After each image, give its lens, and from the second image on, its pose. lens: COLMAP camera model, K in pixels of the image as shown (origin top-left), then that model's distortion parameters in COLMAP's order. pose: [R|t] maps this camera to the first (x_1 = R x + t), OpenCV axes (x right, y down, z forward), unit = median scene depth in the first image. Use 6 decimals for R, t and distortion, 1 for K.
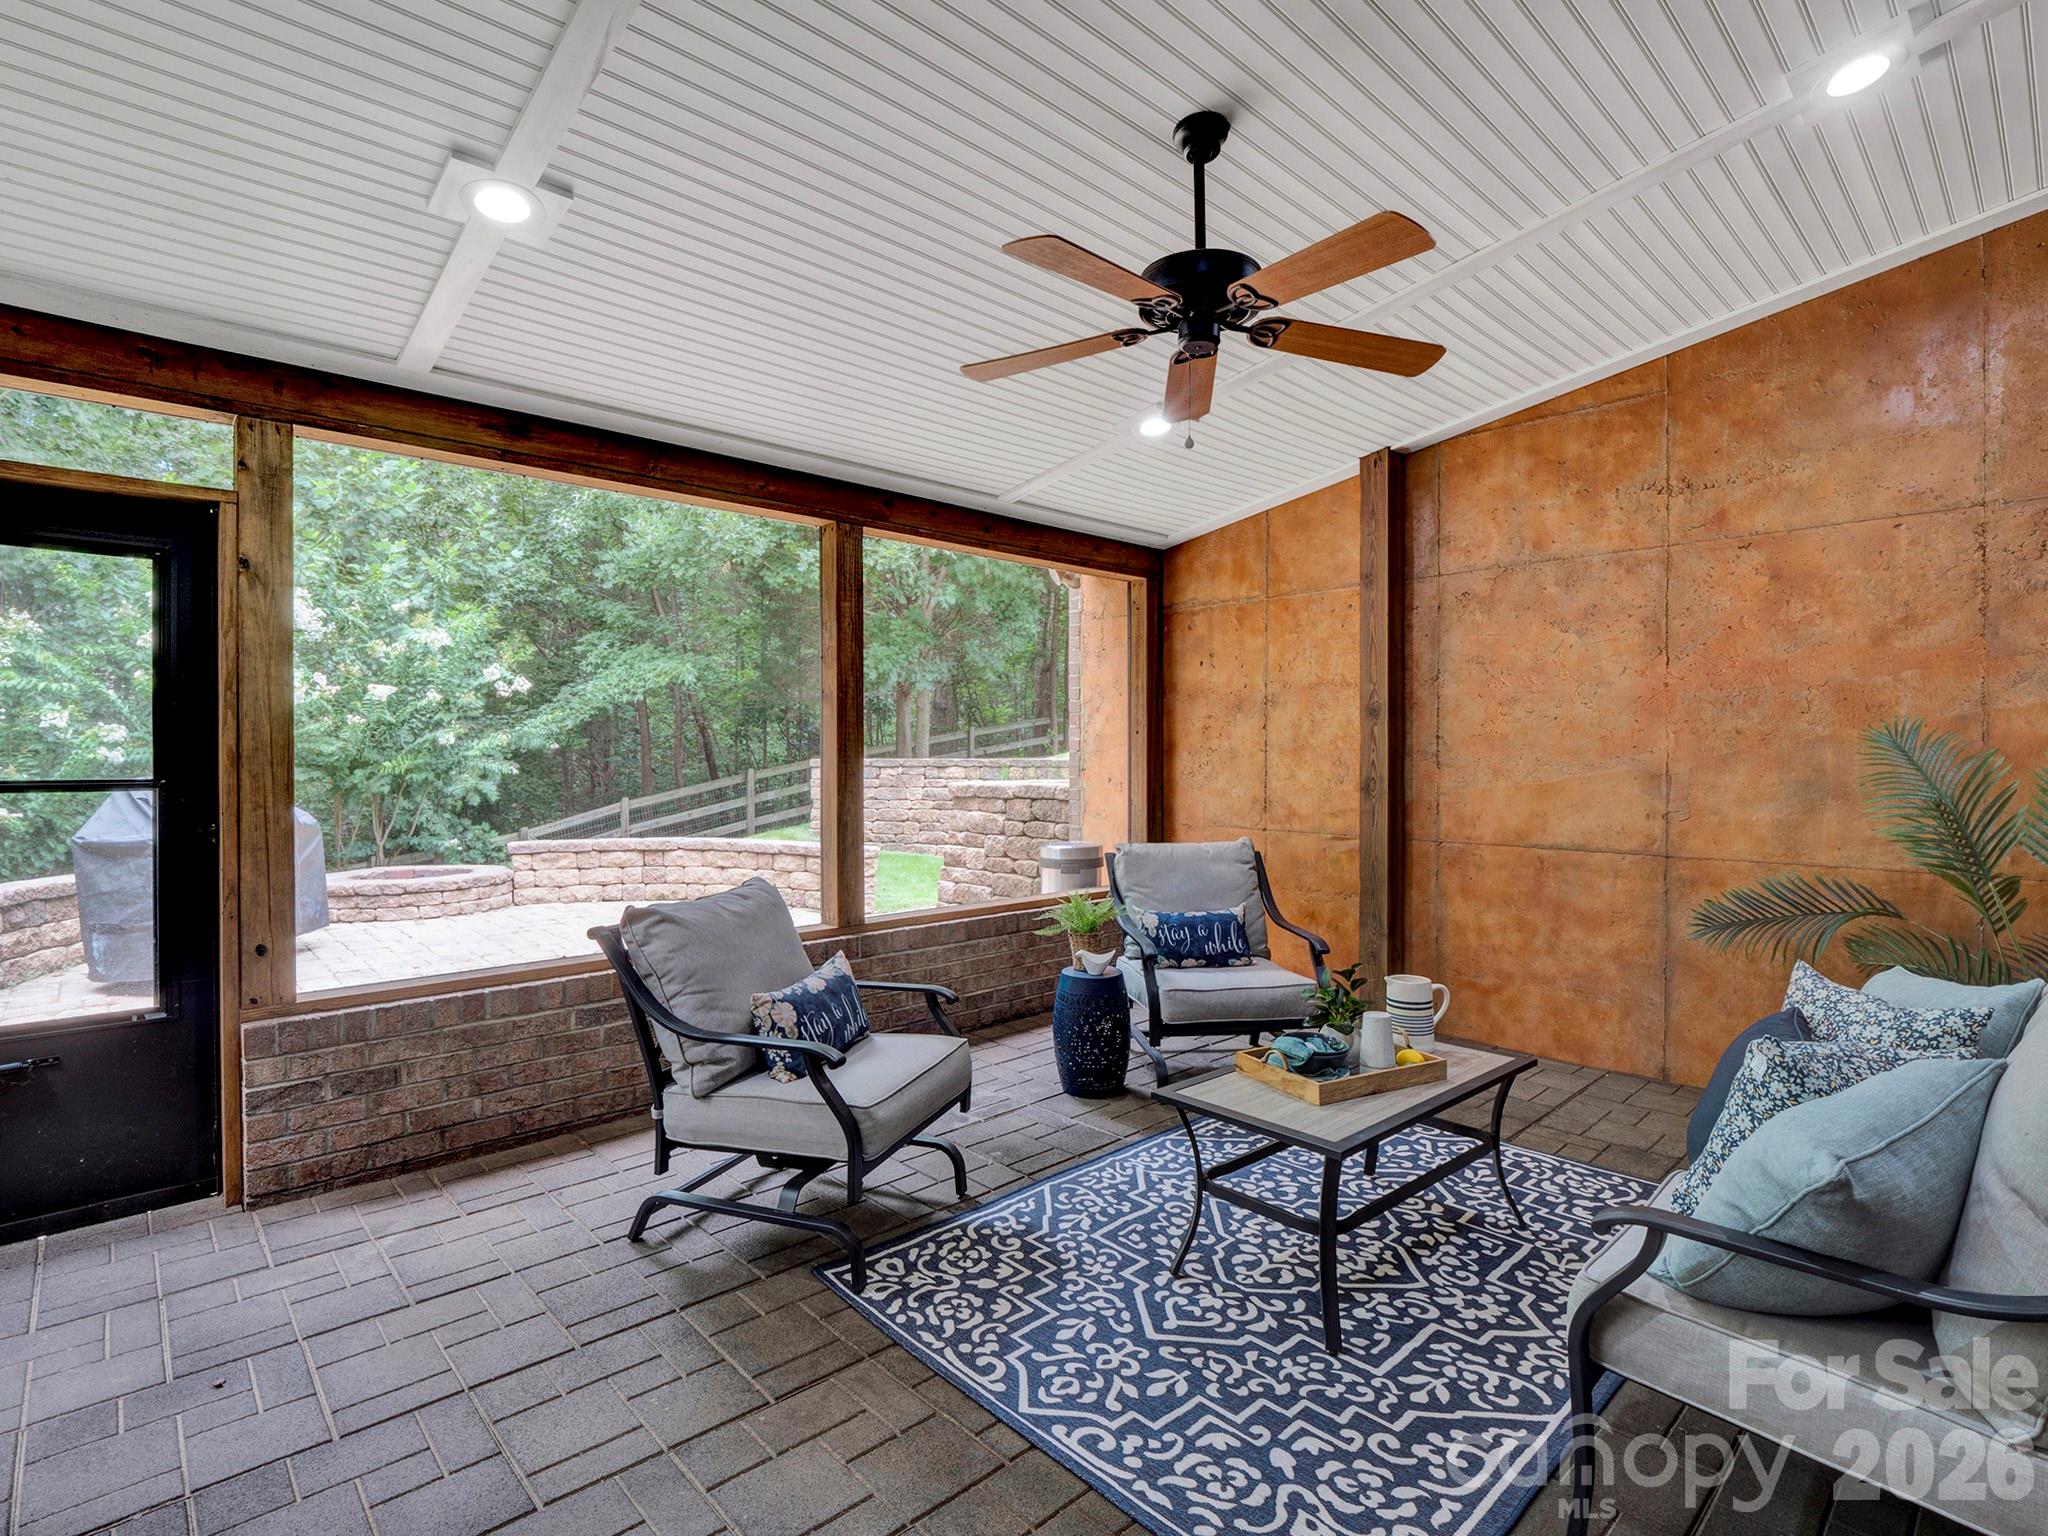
lens RADIAL K [[1035.9, 0, 1024.0], [0, 1035.9, 768.0], [0, 0, 1]] dist [0.029015, 0.000075]
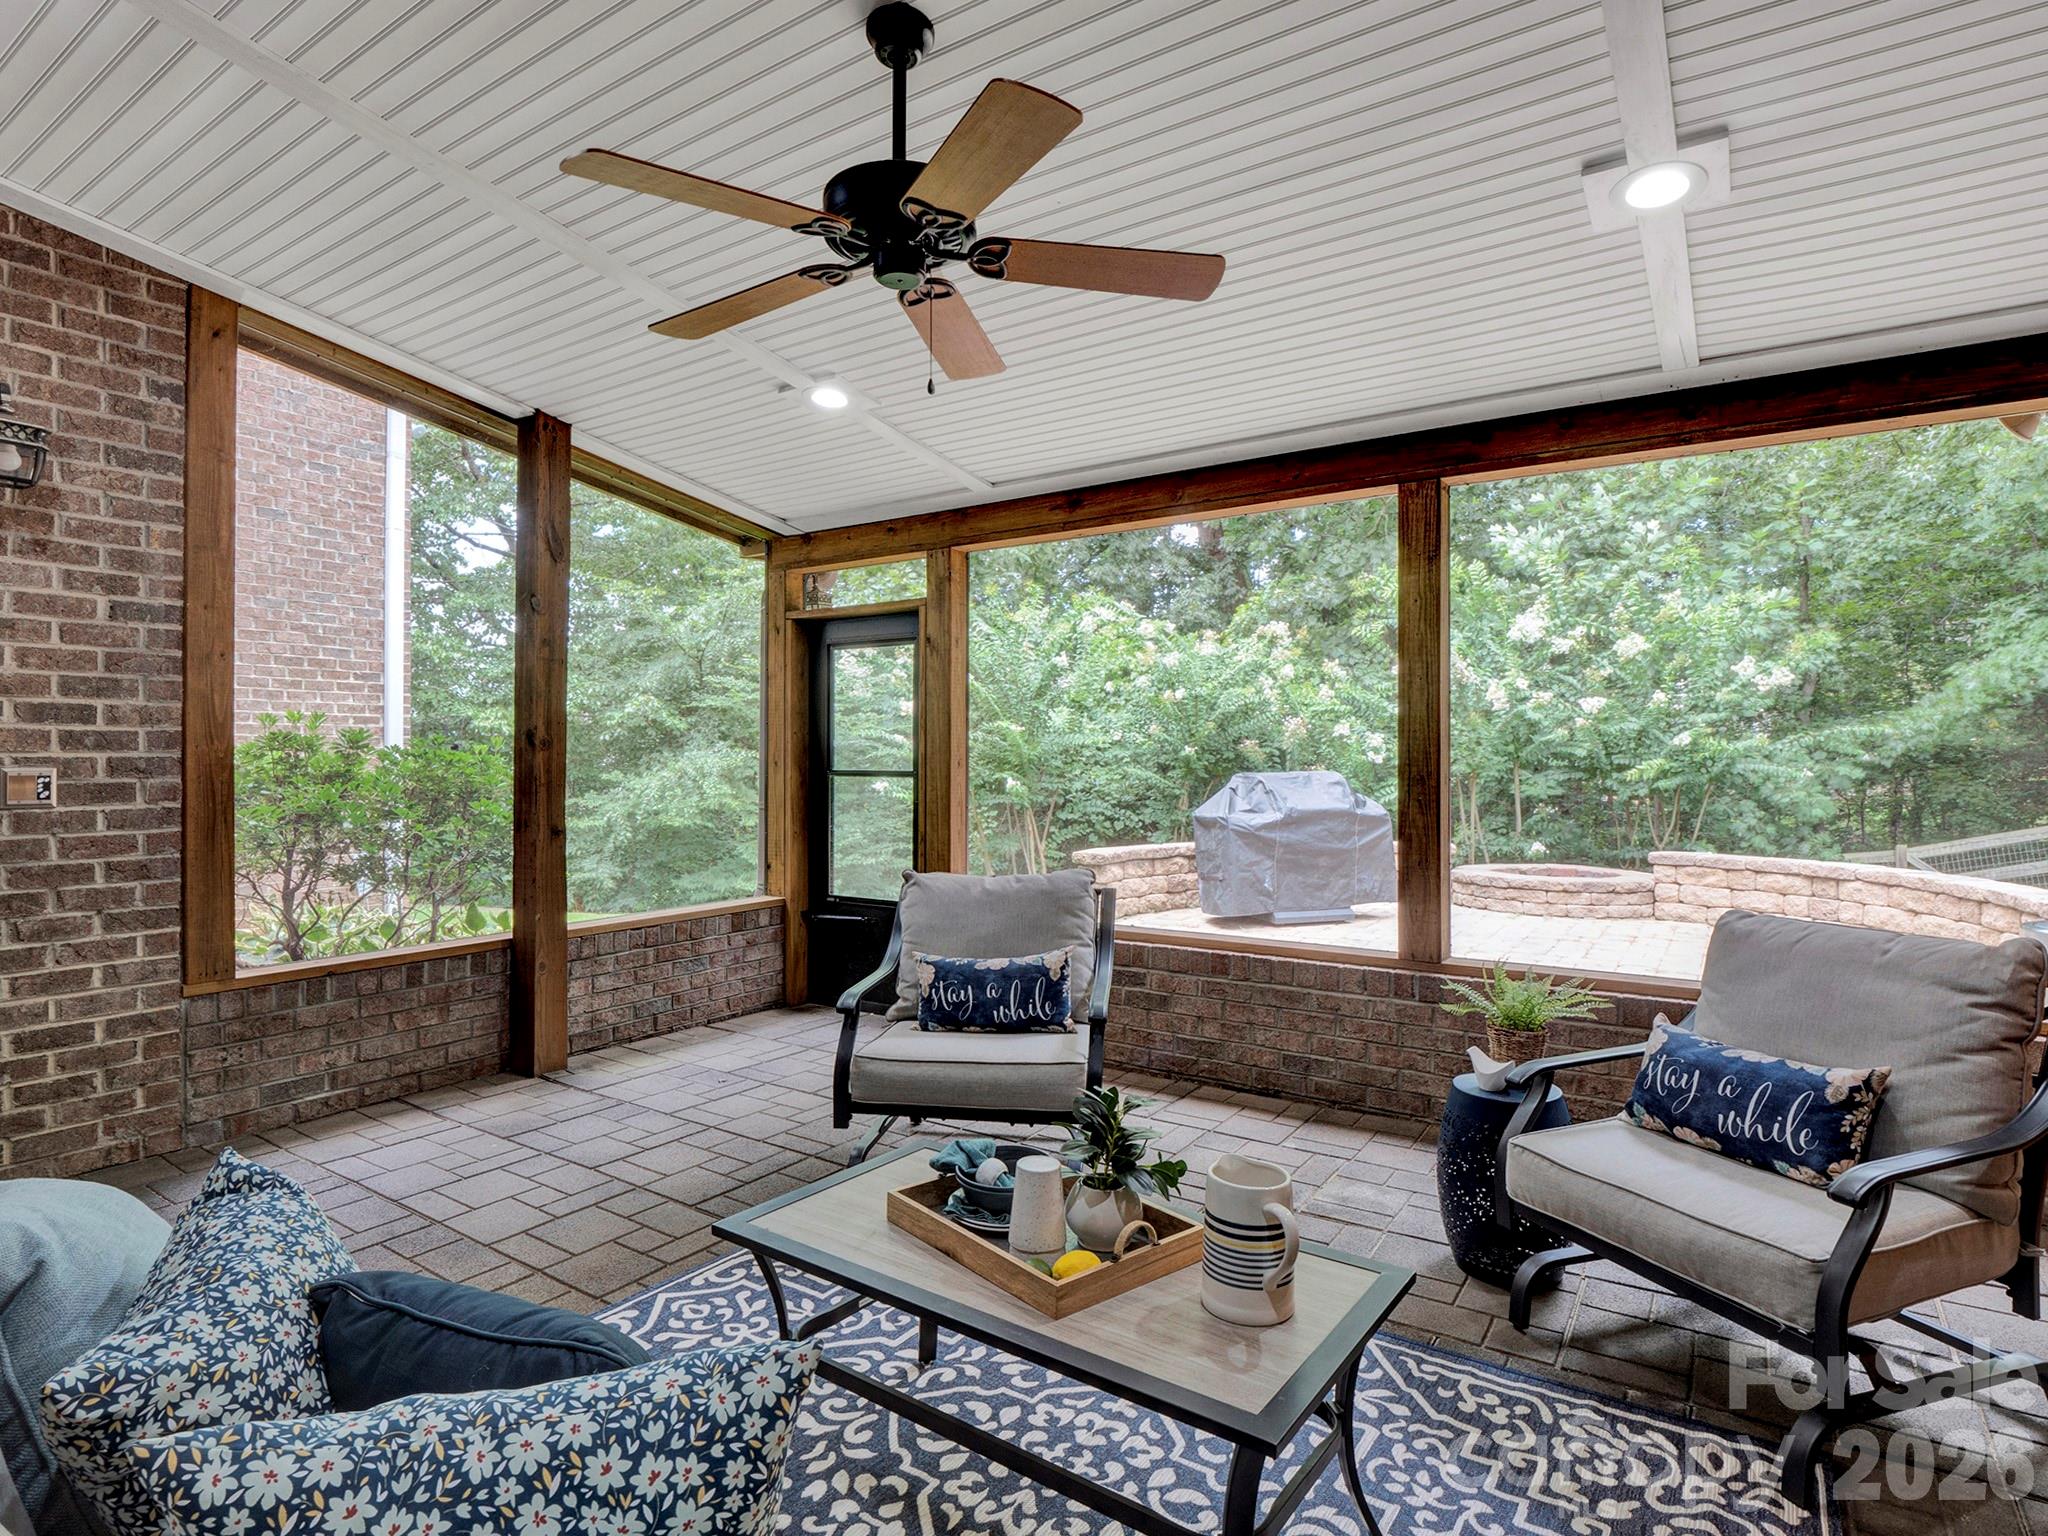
lens RADIAL K [[1015.8, 0, 1030.1], [0, 1015.8, 757.7], [0, 0, 1]] dist [-0.014627, -0.000639]
pose [[0.251729, -0.001979, -0.967796, 0.358172], [-0.013107, 0.999899, -0.005454, -0.001568], [0.967709, 0.014058, 0.251678, 0.322289]]
